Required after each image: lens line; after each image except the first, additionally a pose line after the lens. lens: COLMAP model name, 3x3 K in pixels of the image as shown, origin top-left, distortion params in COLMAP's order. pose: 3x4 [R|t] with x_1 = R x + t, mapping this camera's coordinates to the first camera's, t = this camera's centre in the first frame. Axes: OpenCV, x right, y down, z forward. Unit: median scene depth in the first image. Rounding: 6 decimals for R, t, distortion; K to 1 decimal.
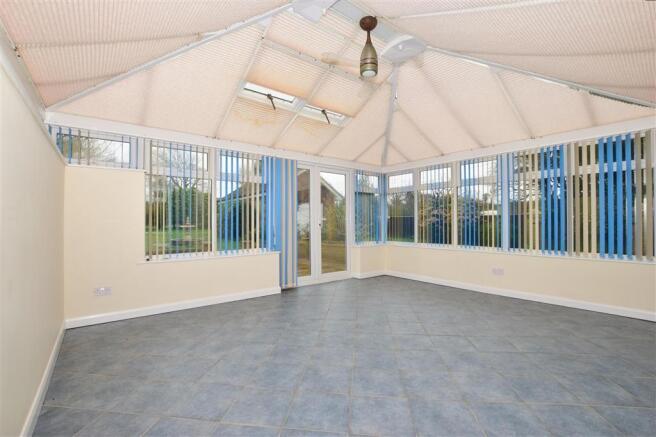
lens RADIAL K [[291.0, 0, 328.0], [0, 291.0, 218.5], [0, 0, 1]] dist [-0.036356, 0.007102]
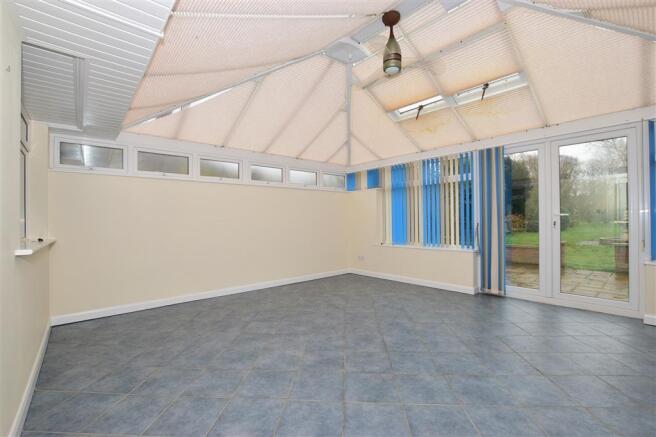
lens RADIAL K [[283.5, 0, 328.0], [0, 283.5, 218.5], [0, 0, 1]] dist [-0.030620, 0.000081]
pose [[0.059755, -0.003007, -0.998209, 1.292994], [0.023301, 0.999727, -0.001617, -0.001040], [0.997941, -0.023162, 0.059809, 0.851366]]
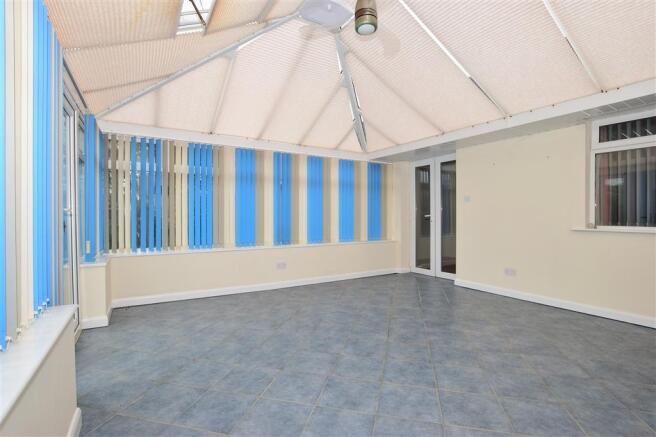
lens RADIAL K [[316.2, 0, 328.0], [0, 316.2, 218.5], [0, 0, 1]] dist [-0.002695, -0.001459]
pose [[0.104888, 0.000223, 0.994484, -0.869250], [-0.013748, 0.999905, 0.001226, 0.016205], [-0.994389, -0.013800, 0.104881, 1.203737]]
